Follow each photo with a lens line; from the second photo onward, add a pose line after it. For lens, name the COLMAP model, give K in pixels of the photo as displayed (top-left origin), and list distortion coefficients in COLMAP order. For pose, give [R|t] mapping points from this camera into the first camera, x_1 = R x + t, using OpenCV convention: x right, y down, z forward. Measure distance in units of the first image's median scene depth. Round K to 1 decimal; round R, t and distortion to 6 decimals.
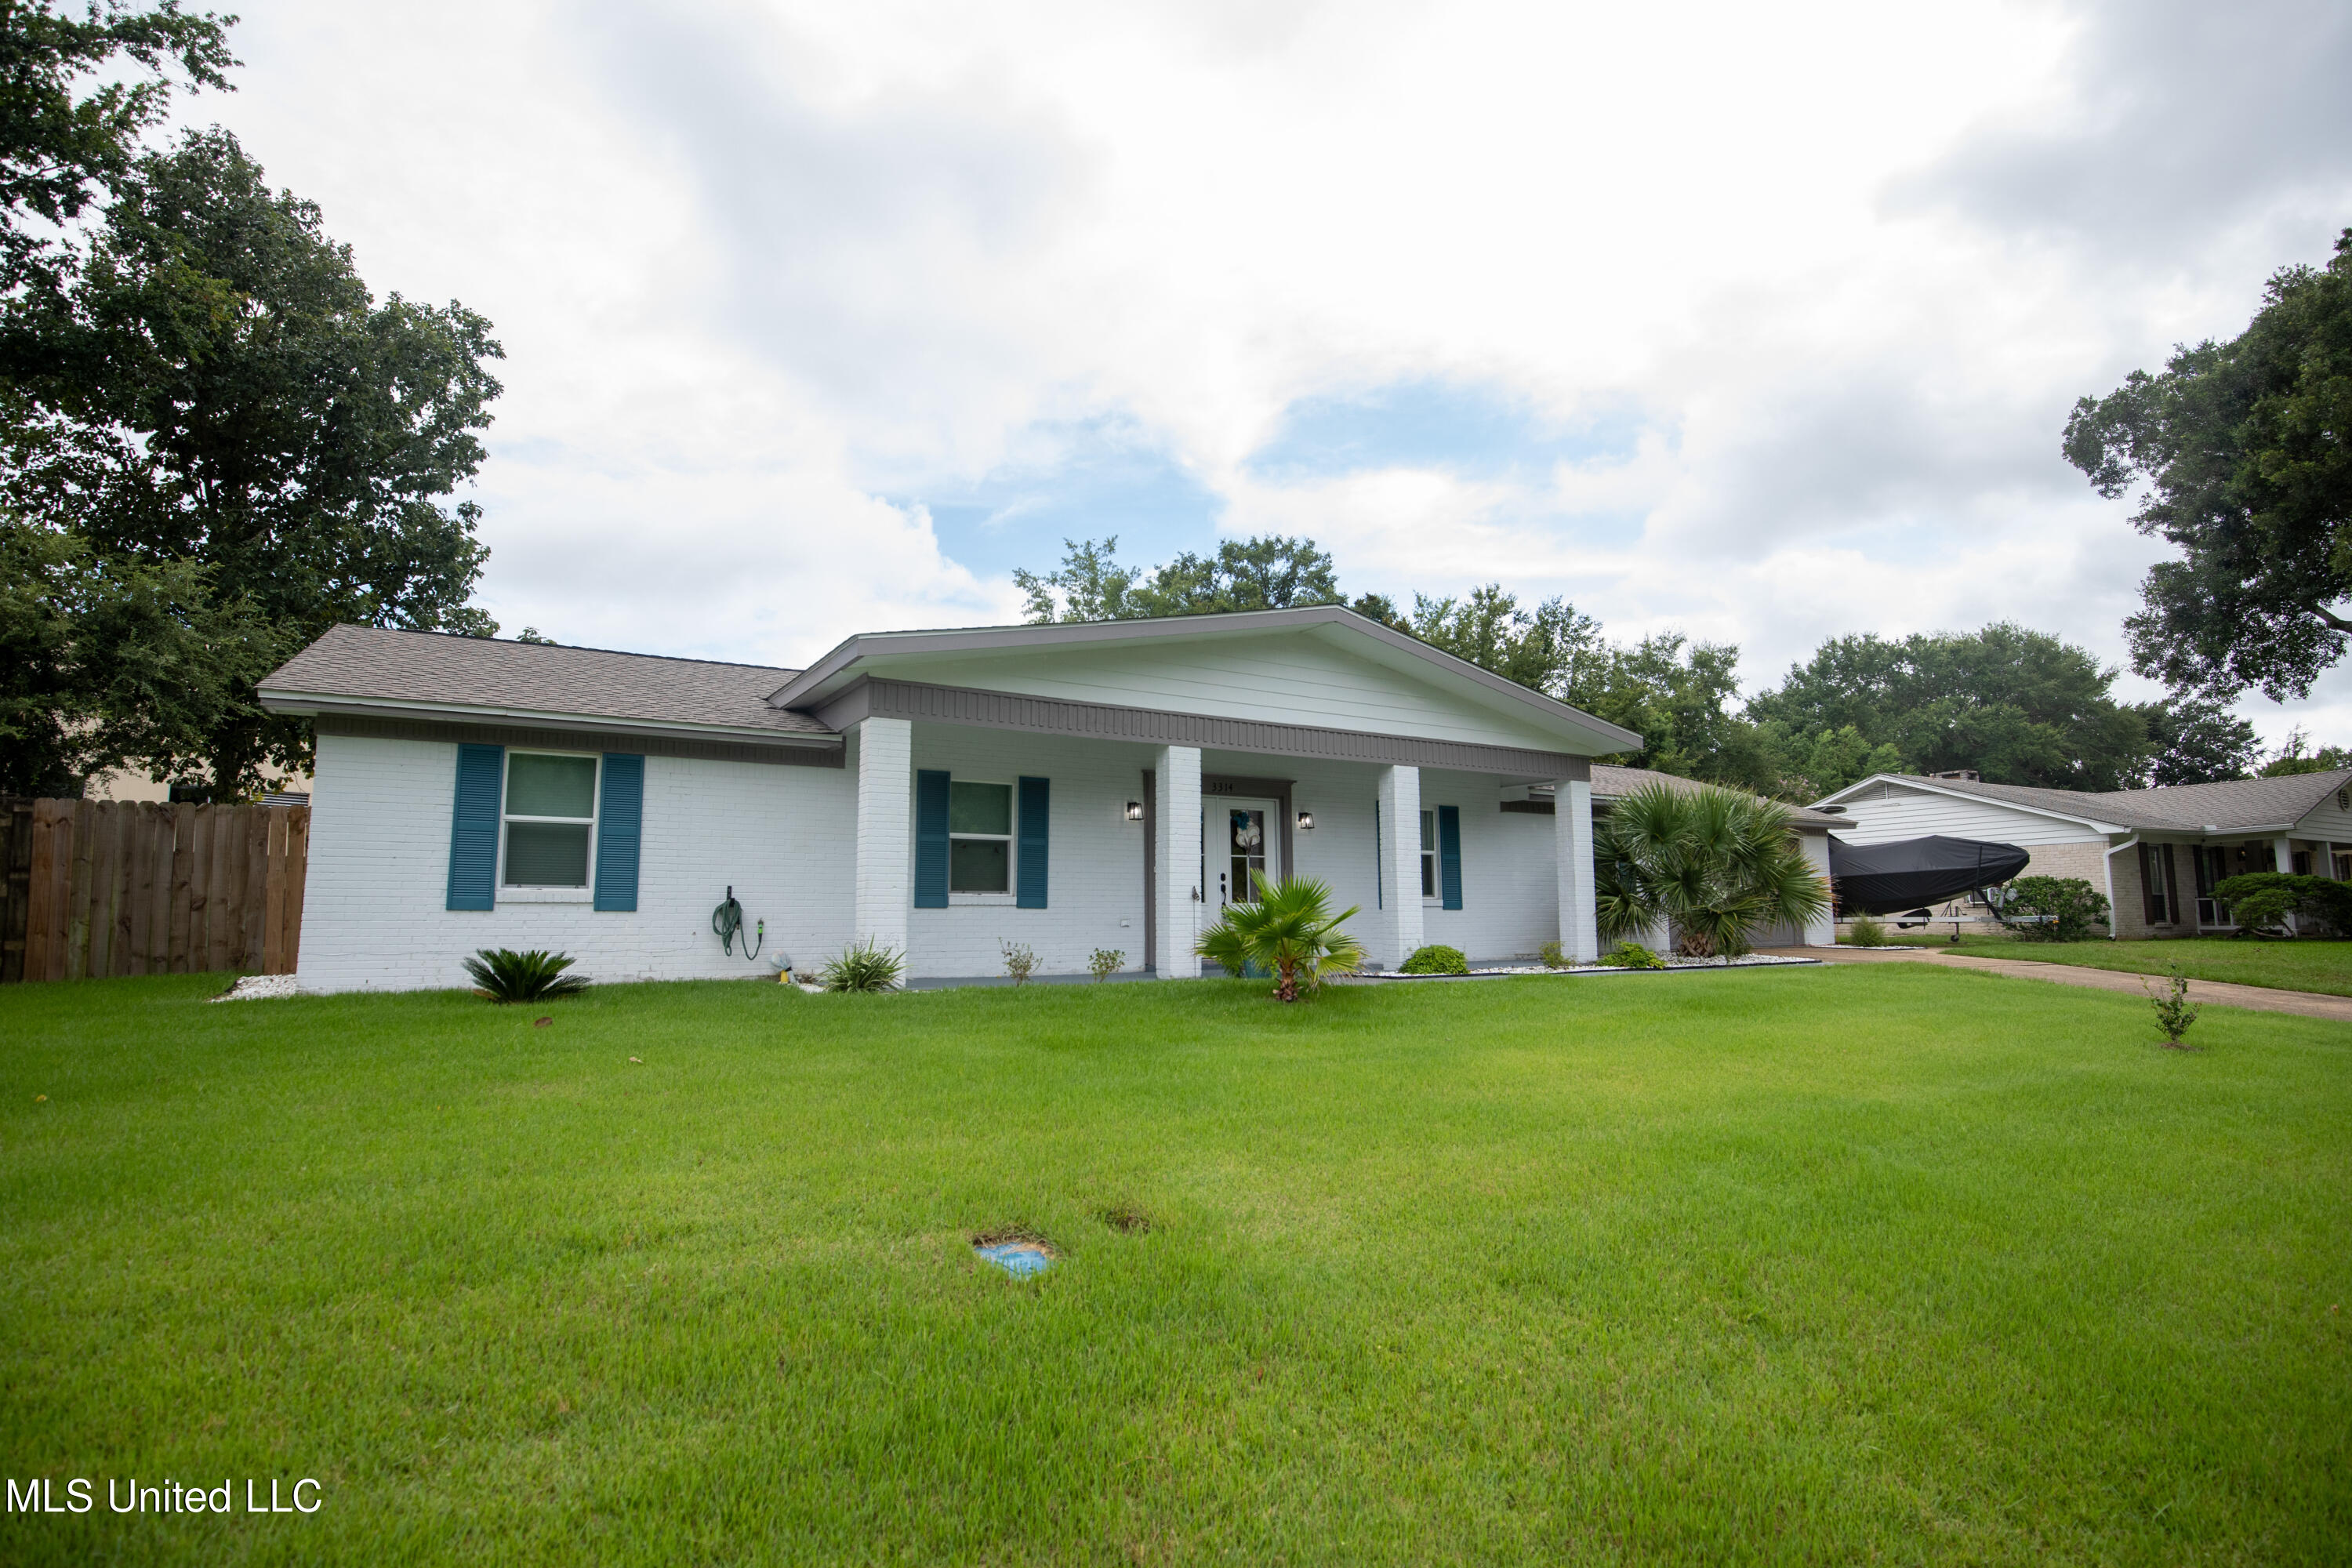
lens RADIAL K [[1081.9, 0, 1176.0], [0, 1081.9, 784.0], [0, 0, 1]] dist [-0.016174, 0.001102]
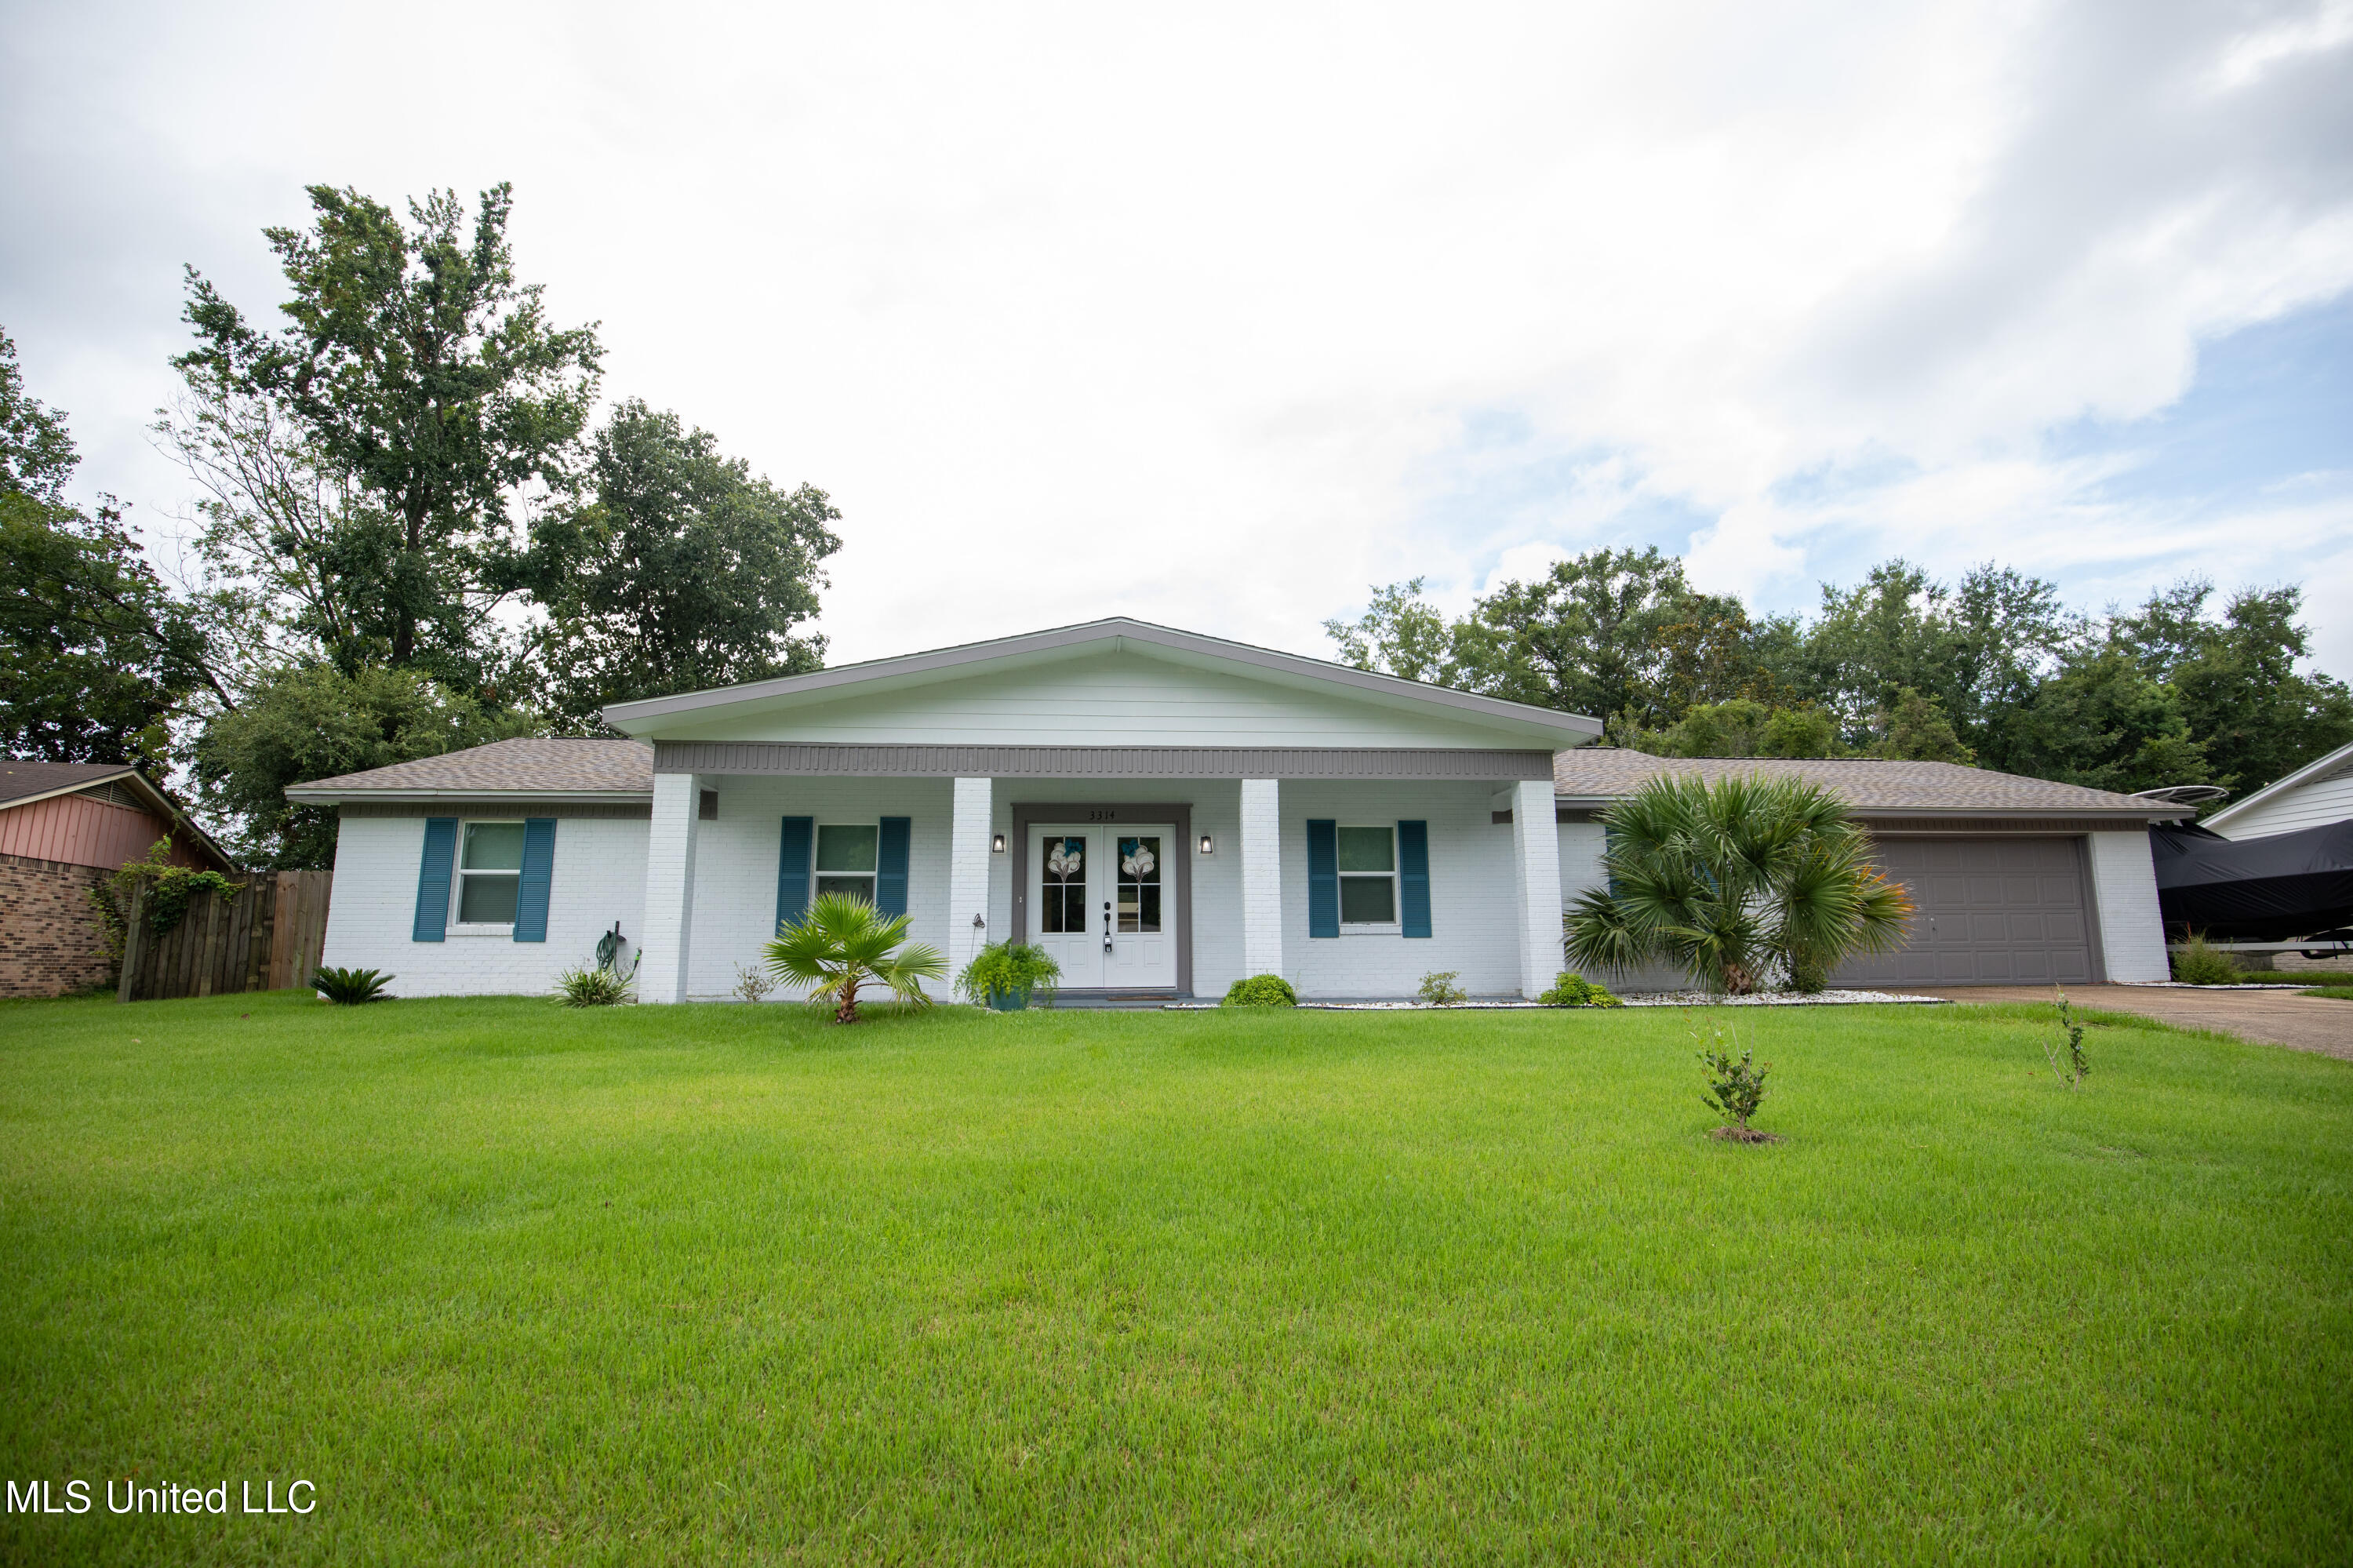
lens RADIAL K [[976.5, 0, 1176.8], [0, 976.5, 841.6], [0, 0, 1]] dist [-0.018654, 0.000255]
pose [[0.899634, -0.050637, -0.433699, 0.416230], [0.057303, 0.998354, 0.002302, 0.024751], [0.432868, -0.026923, 0.901055, 0.190992]]
